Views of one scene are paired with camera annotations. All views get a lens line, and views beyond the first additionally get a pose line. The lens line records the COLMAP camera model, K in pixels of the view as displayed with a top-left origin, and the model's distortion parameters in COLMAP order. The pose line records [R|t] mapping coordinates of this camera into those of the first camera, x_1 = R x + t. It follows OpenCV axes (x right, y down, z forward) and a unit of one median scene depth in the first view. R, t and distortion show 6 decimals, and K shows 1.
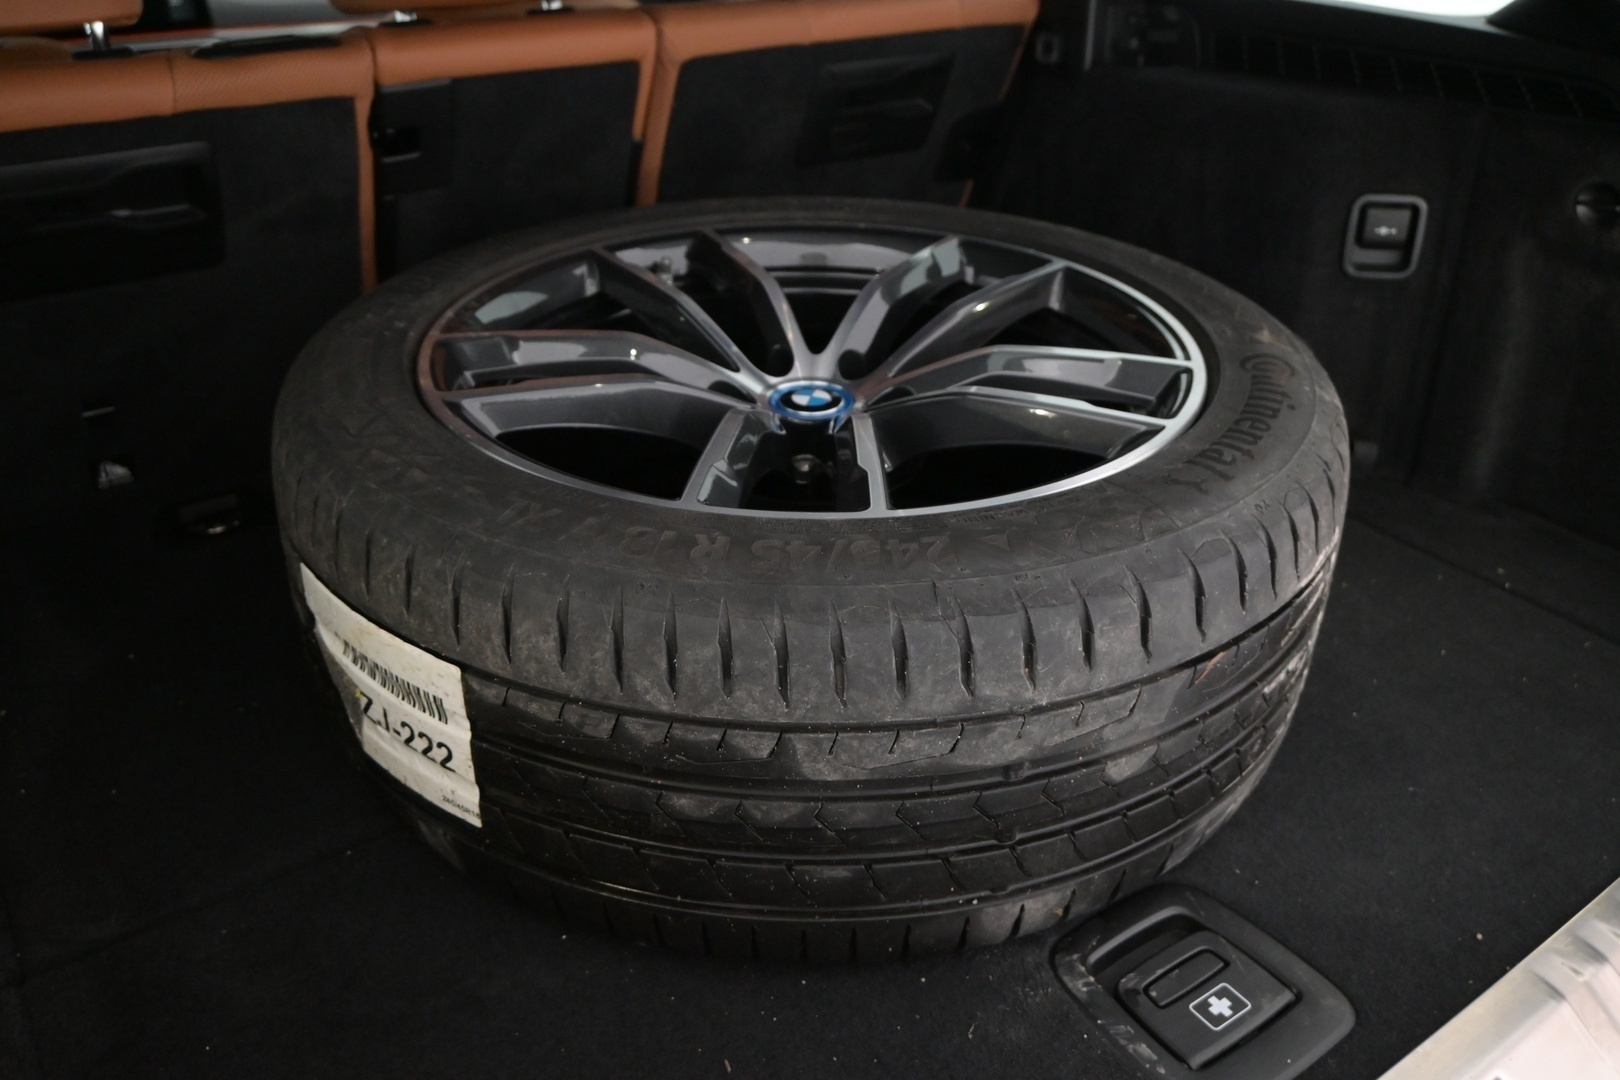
lens RADIAL K [[1326.2, 0, 810.0], [0, 1326.2, 540.0], [0, 0, 1]] dist [-0.006006, 0.000608]
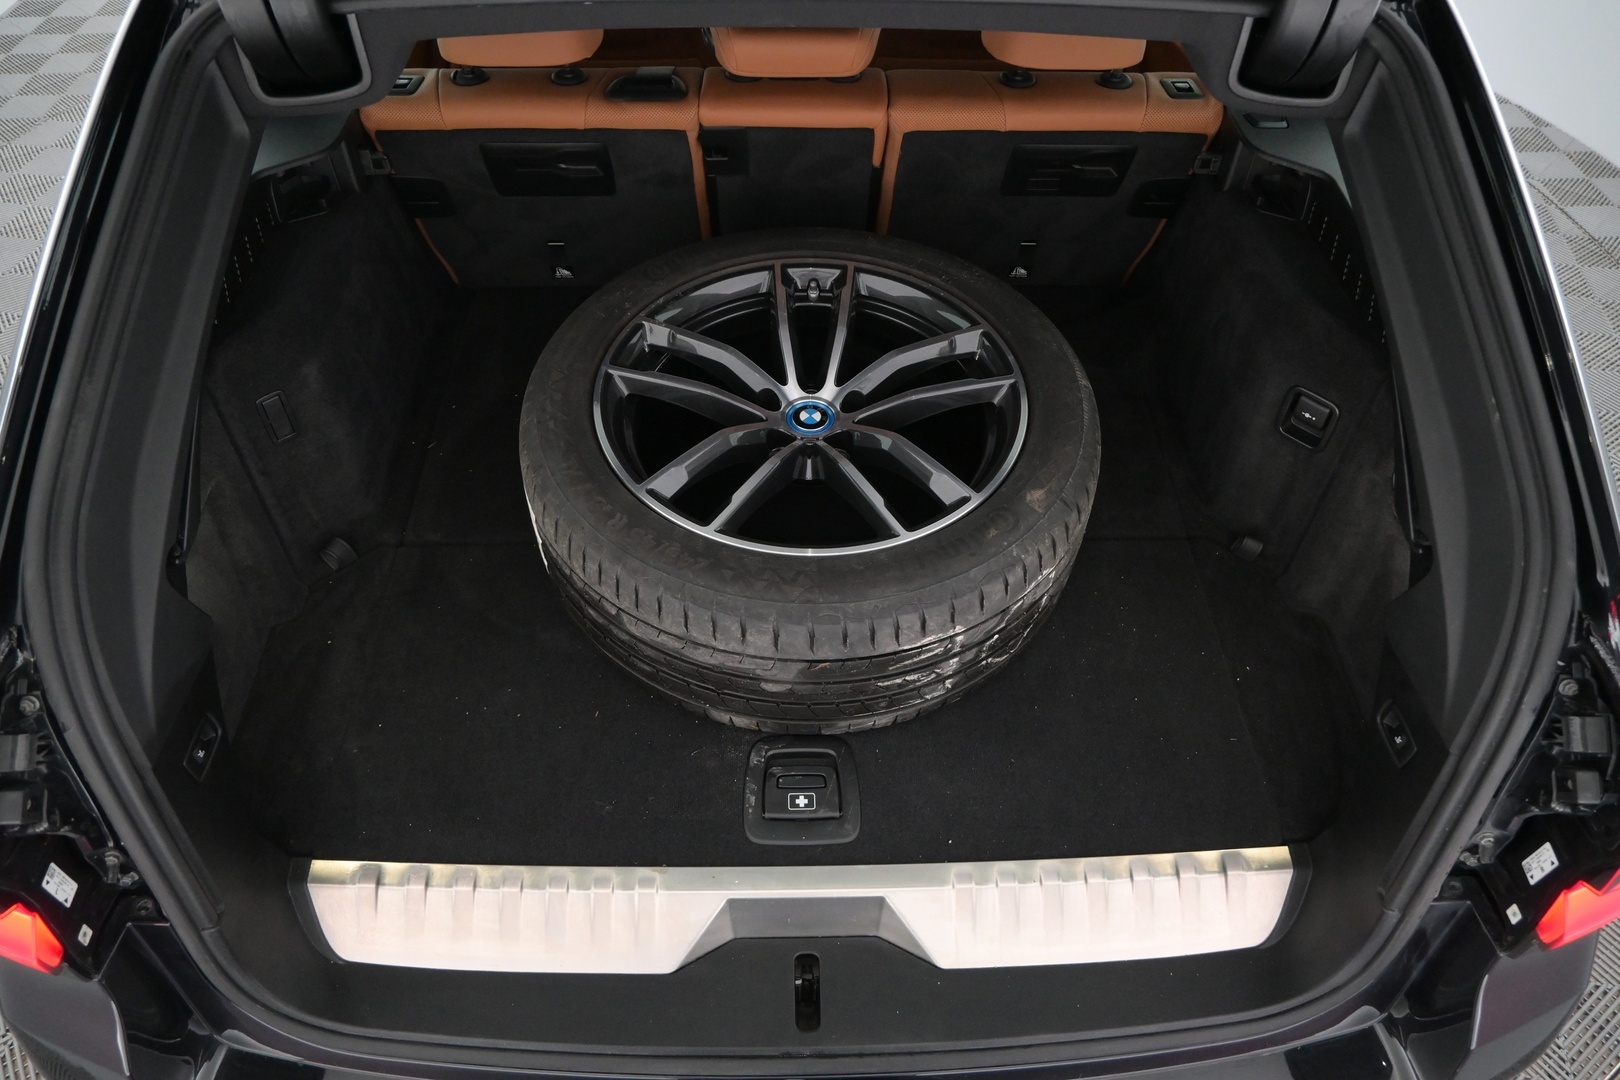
lens RADIAL K [[1110.6, 0, 810.0], [0, 1110.6, 540.0], [0, 0, 1]] dist [-0.002368, 0.000511]
pose [[0.835991, 0.421576, -0.351273, 0.760605], [-0.282189, 0.879290, 0.383691, -0.682977], [0.470626, -0.221637, 0.854042, -0.394912]]
